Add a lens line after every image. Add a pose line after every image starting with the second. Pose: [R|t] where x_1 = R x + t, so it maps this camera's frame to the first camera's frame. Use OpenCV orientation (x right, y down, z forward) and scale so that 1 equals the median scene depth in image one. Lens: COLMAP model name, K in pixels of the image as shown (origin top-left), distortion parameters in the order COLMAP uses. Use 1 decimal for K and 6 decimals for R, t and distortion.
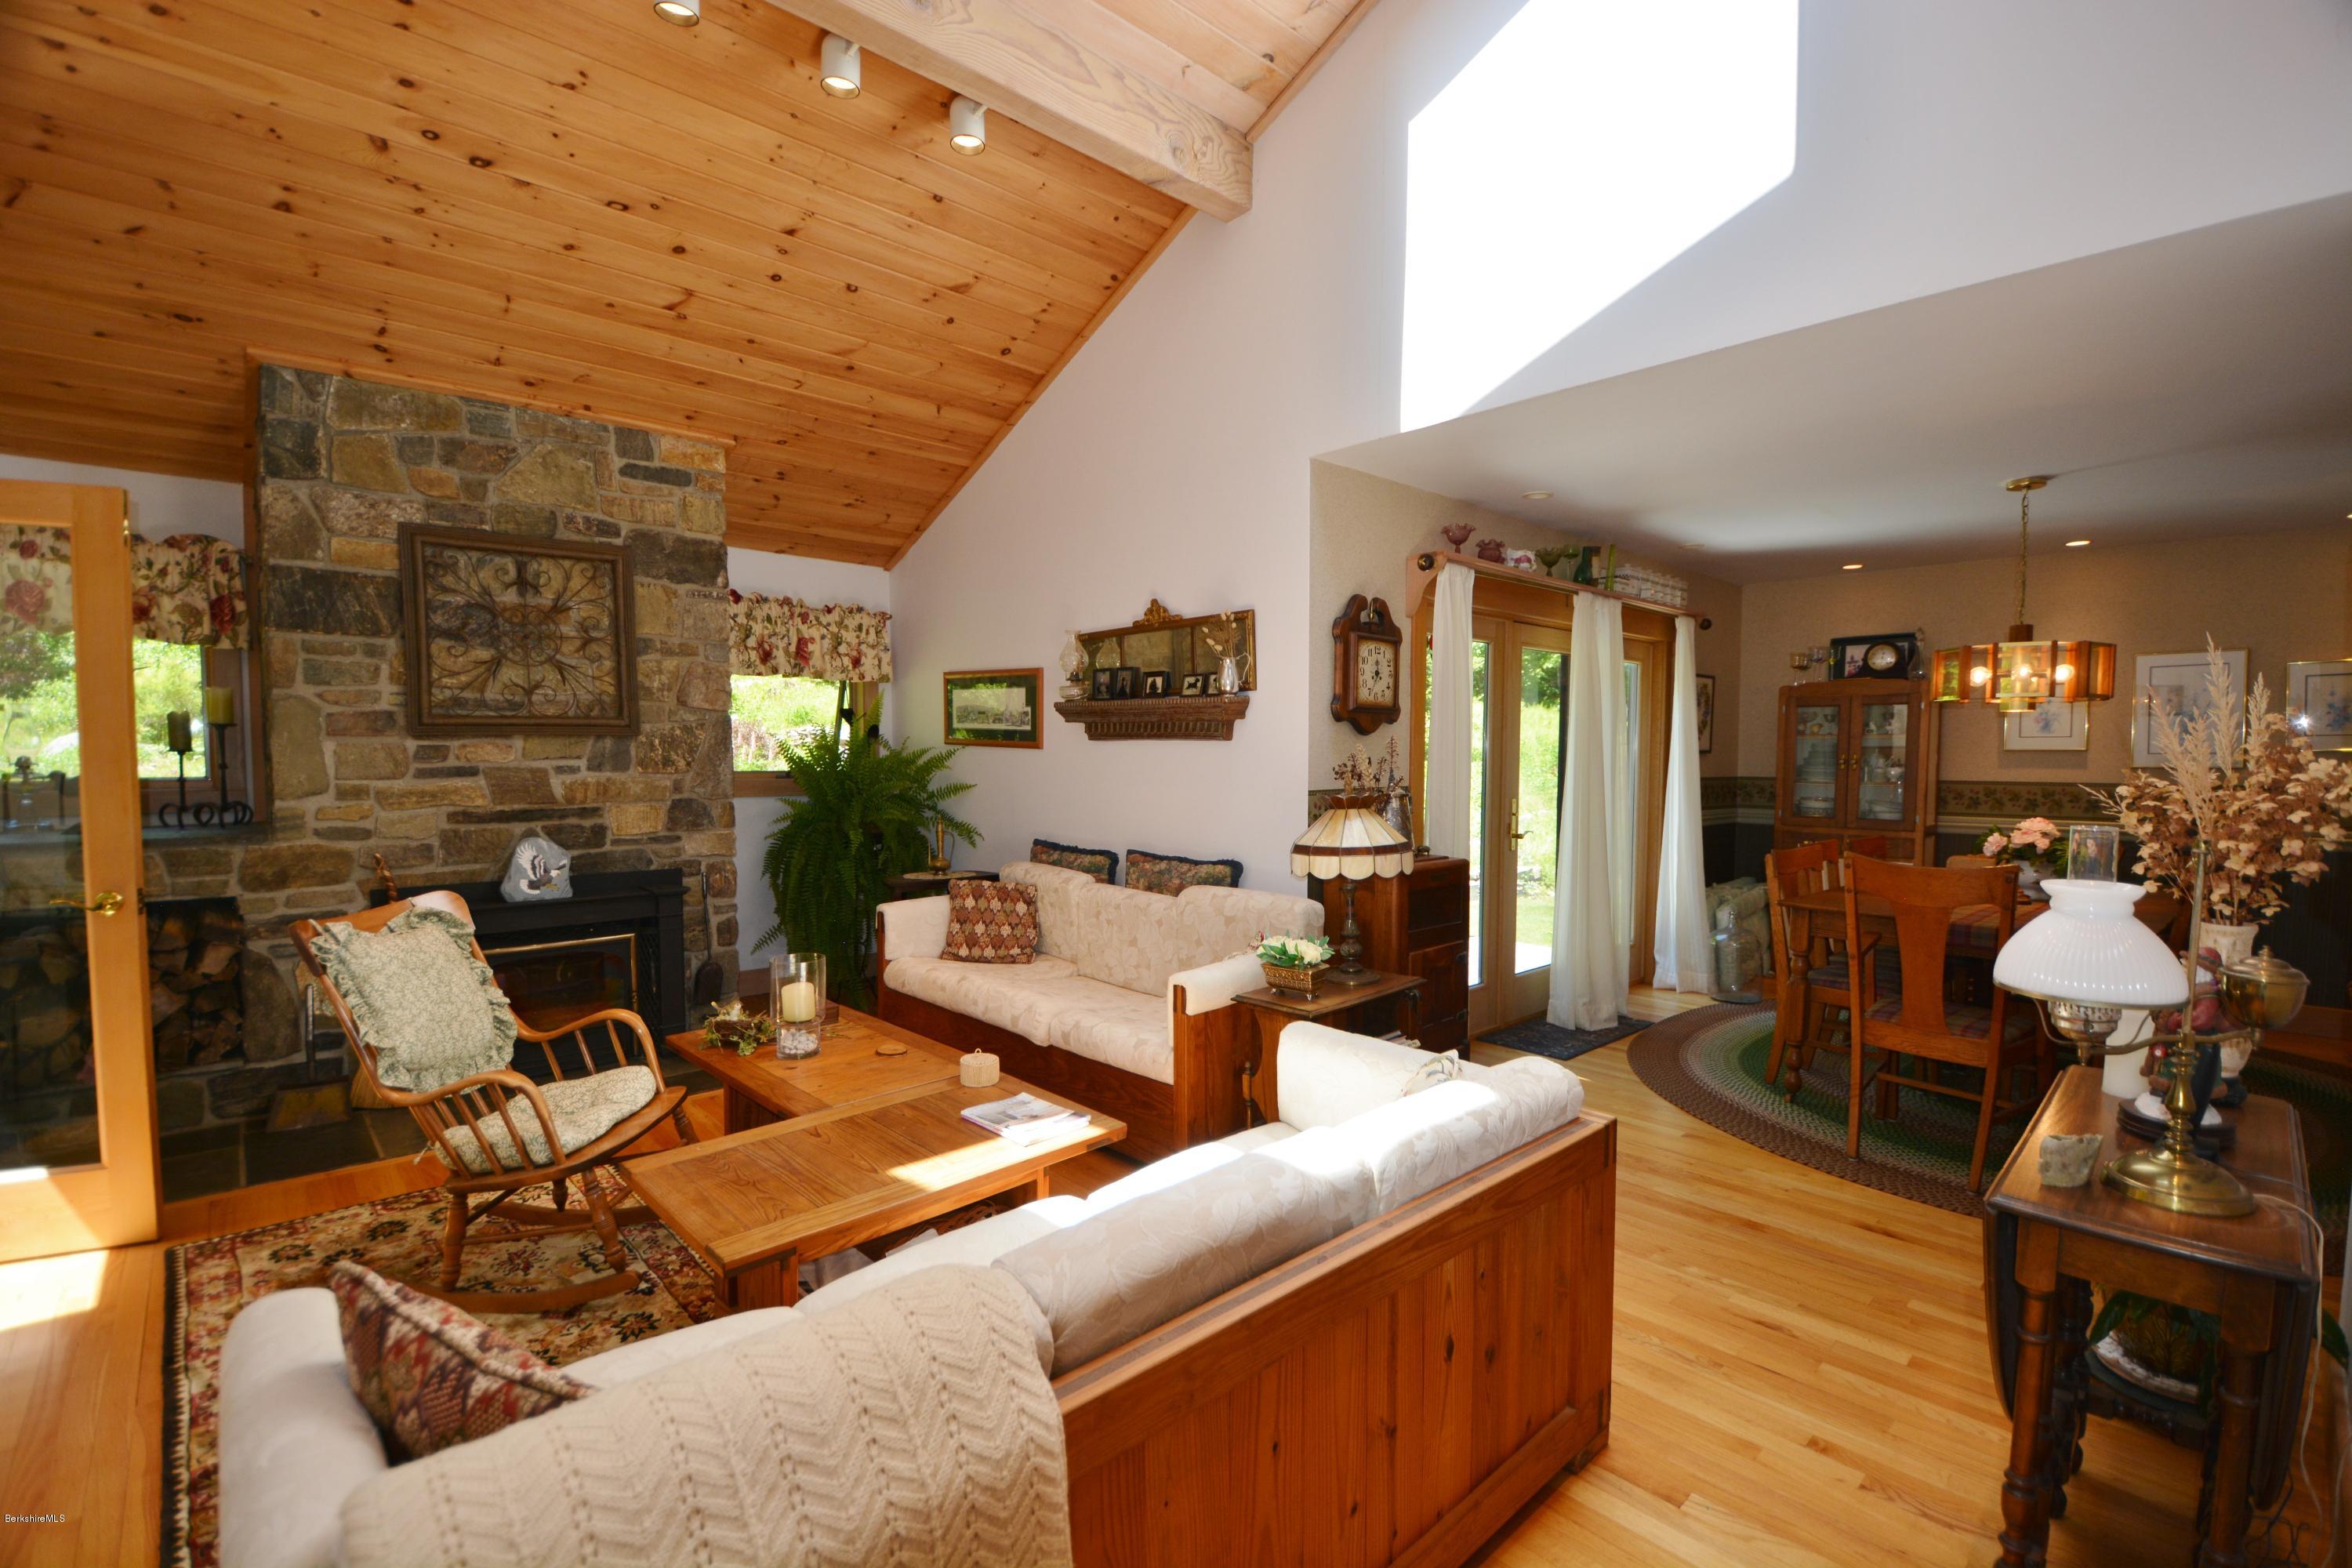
lens RADIAL K [[1029.1, 0, 1207.9], [0, 1029.1, 813.1], [0, 0, 1]] dist [0.000621, -0.015520]
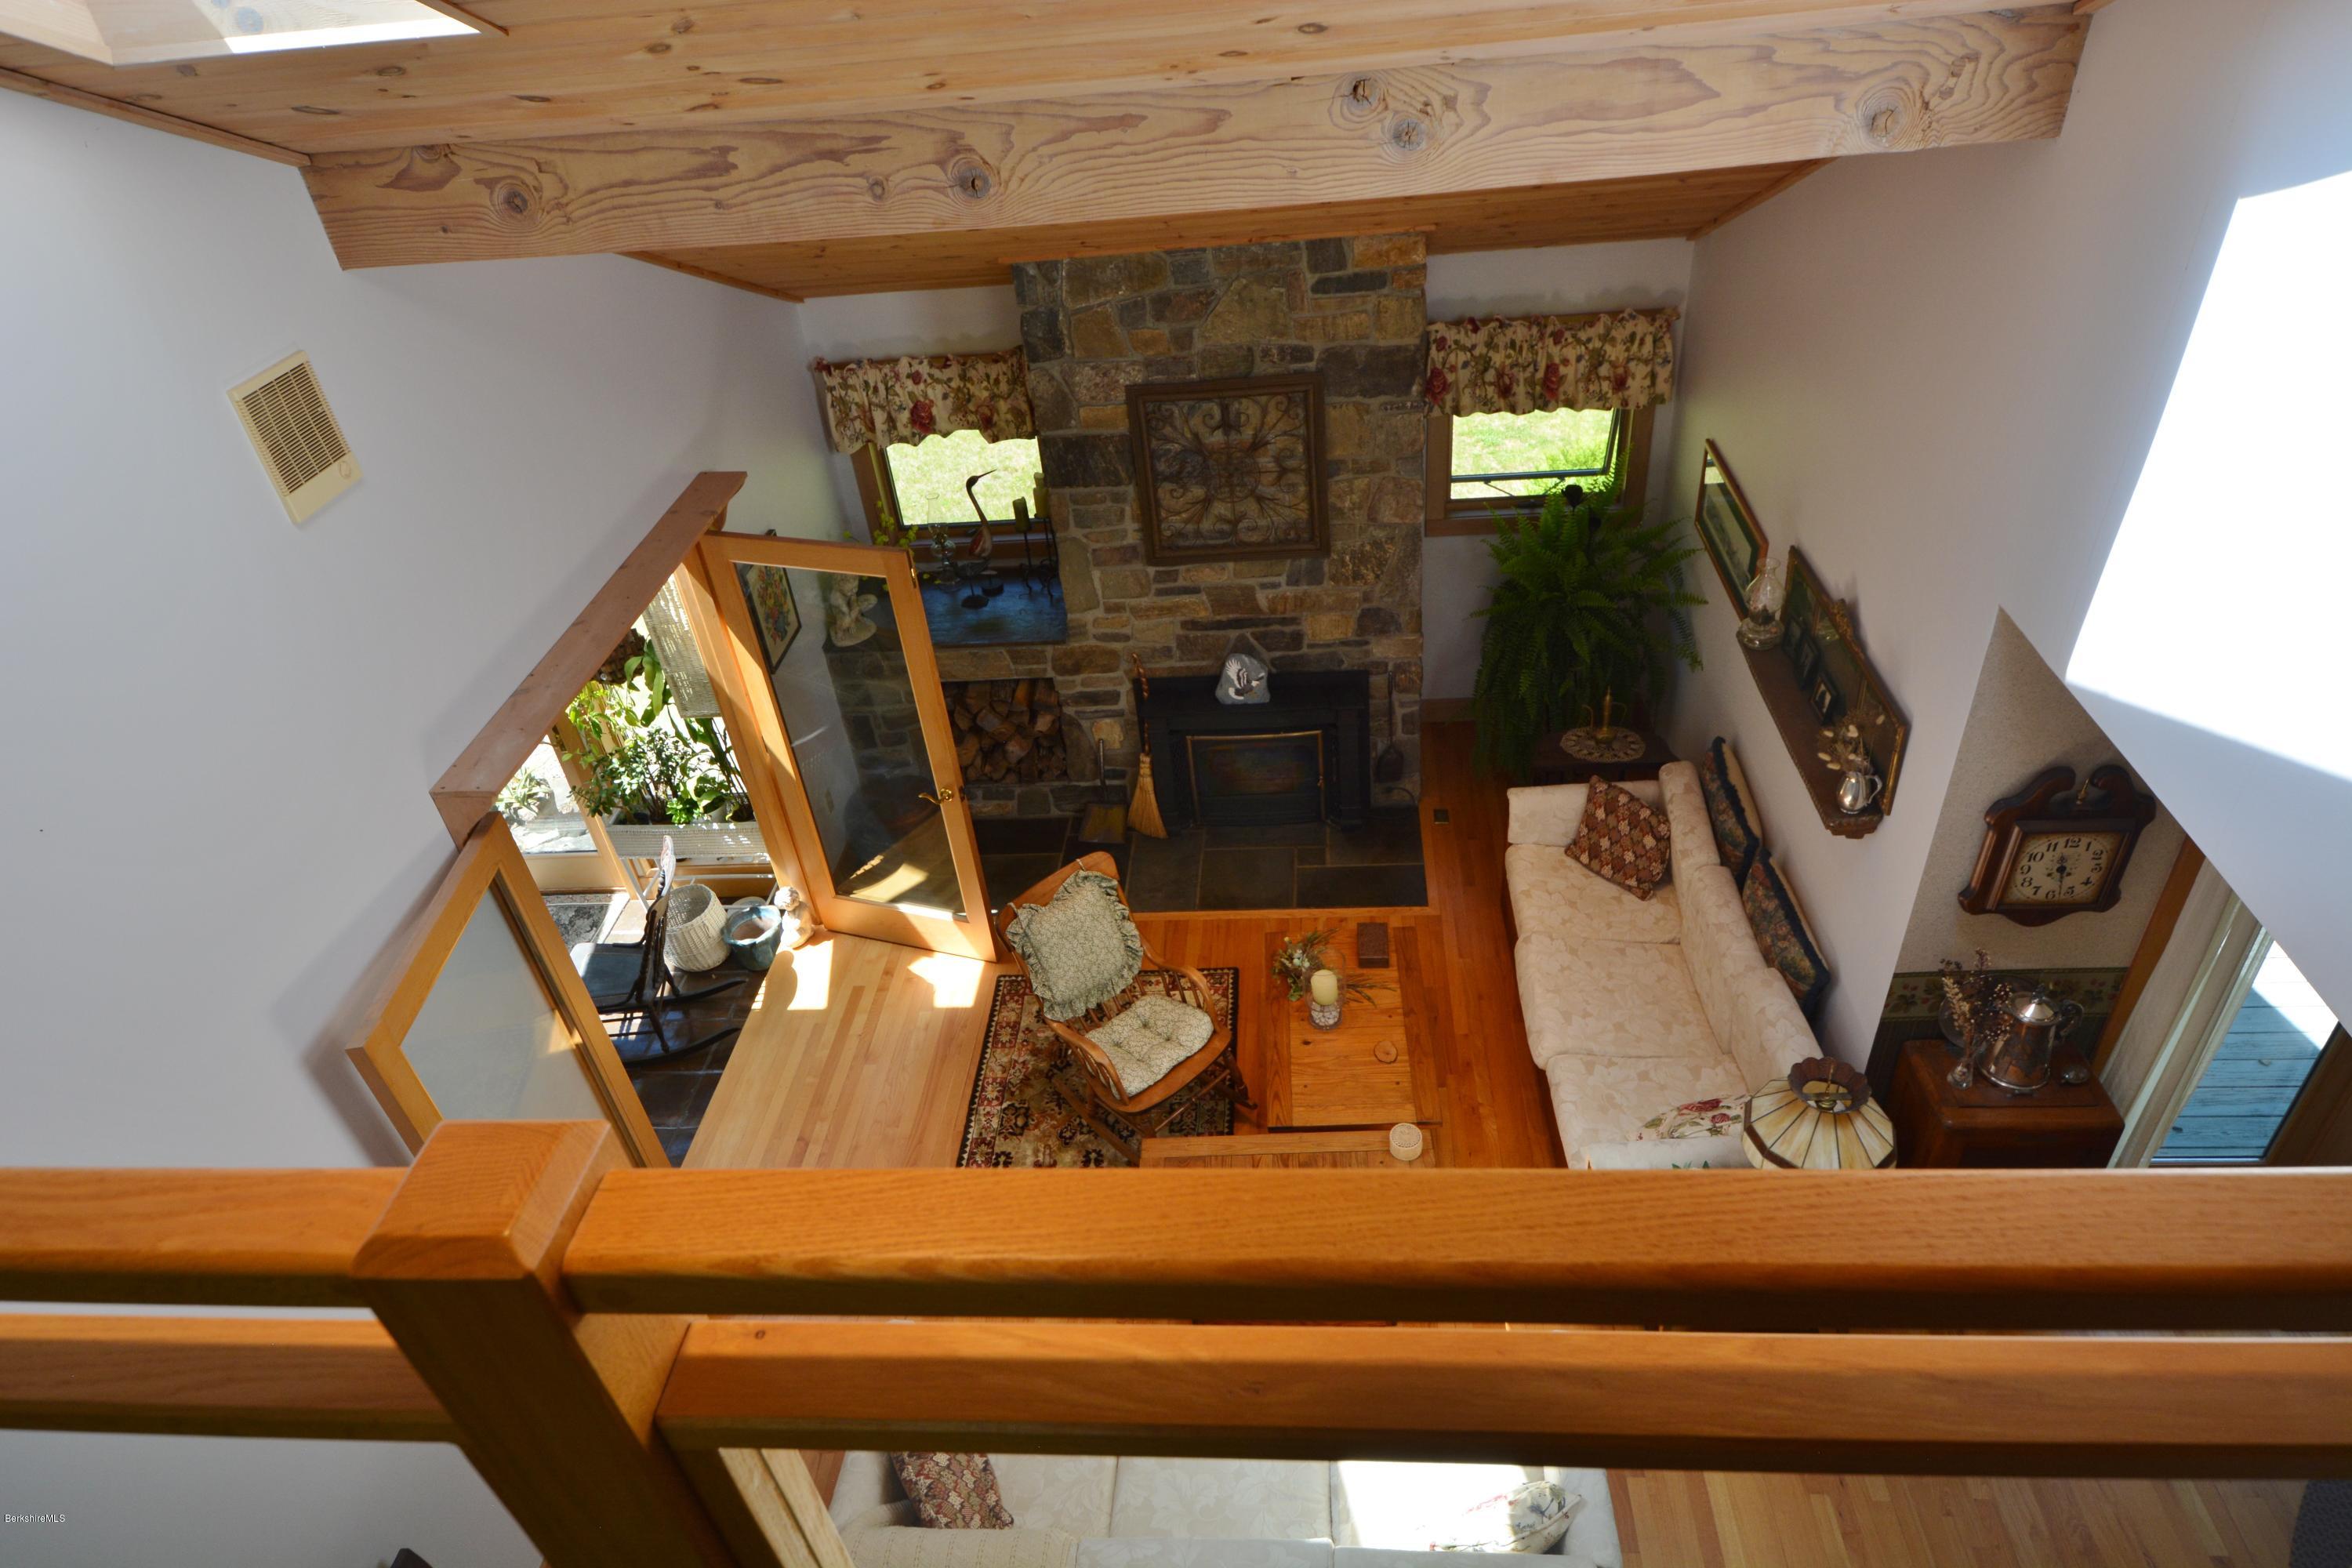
lens RADIAL K [[1381.2, 0, 1191.8], [0, 1381.2, 816.5], [0, 0, 1]] dist [0.008609, -0.005133]
pose [[0.670220, 0.395615, -0.627929, 0.324297], [0.045116, 0.822797, 0.566542, -0.679285], [0.740790, -0.408038, 0.533606, 0.081567]]
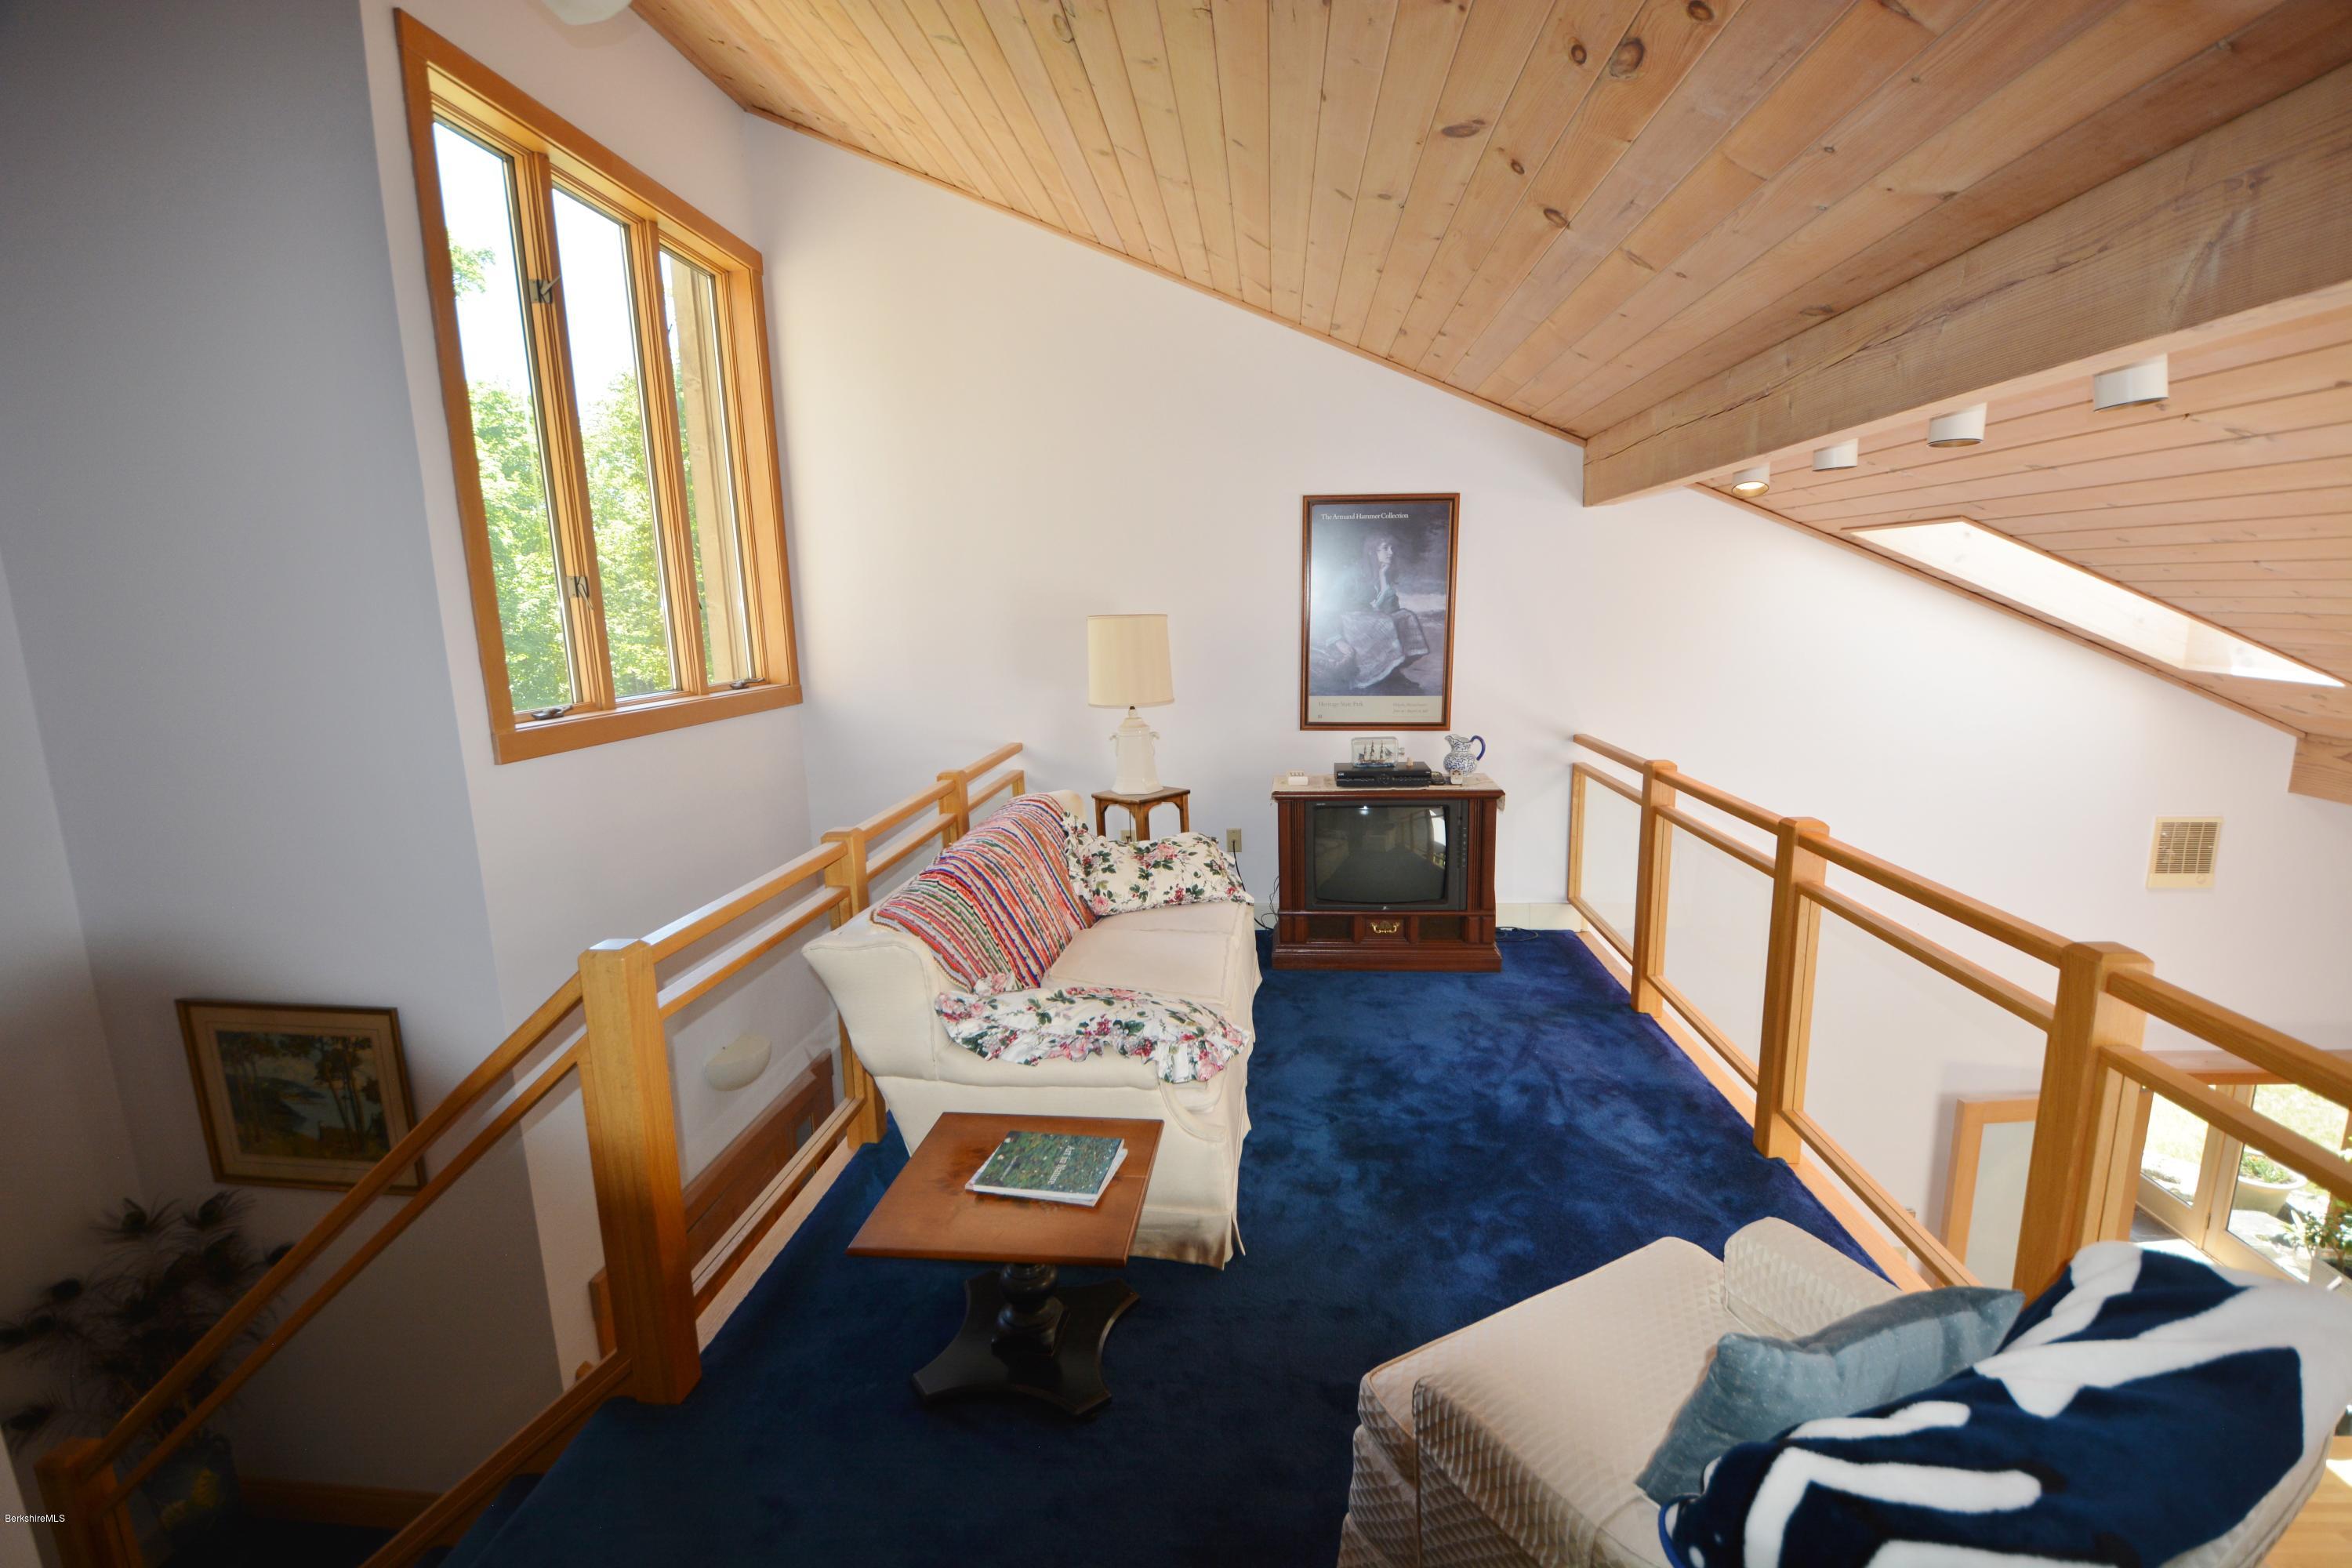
lens RADIAL K [[1029.1, 0, 1161.2], [0, 1029.1, 805.6], [0, 0, 1]] dist [0.000621, -0.015520]
pose [[-0.754525, 0.140787, -0.640992, 0.880830], [-0.011796, 0.973651, 0.227738, -0.712536], [0.656165, 0.179395, -0.732984, 0.273263]]
